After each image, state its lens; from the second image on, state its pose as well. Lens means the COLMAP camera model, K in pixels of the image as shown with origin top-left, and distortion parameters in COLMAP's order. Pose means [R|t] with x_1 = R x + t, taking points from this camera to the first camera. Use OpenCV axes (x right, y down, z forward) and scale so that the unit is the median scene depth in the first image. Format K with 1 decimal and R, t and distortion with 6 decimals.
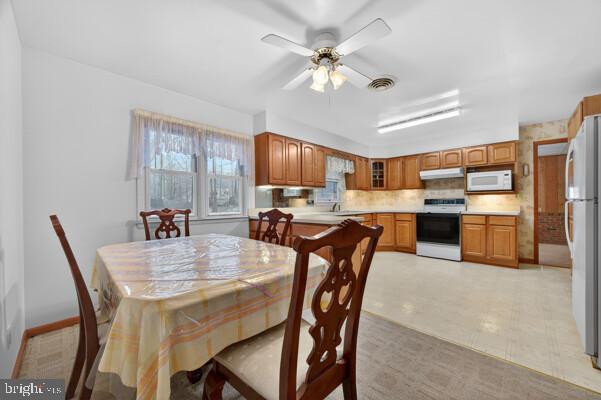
lens RADIAL K [[233.2, 0, 303.5], [0, 233.2, 202.2], [0, 0, 1]] dist [0.000142, -0.000090]
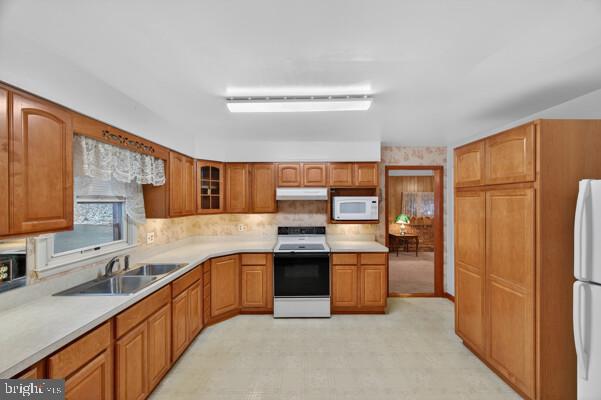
lens RADIAL K [[233.2, 0, 303.5], [0, 233.2, 202.2], [0, 0, 1]] dist [0.000142, -0.000090]
pose [[0.720898, 0.003284, 0.693033, 0.090638], [-0.002382, 0.999995, -0.002261, -0.091418], [-0.693037, -0.000021, 0.720902, 0.462359]]
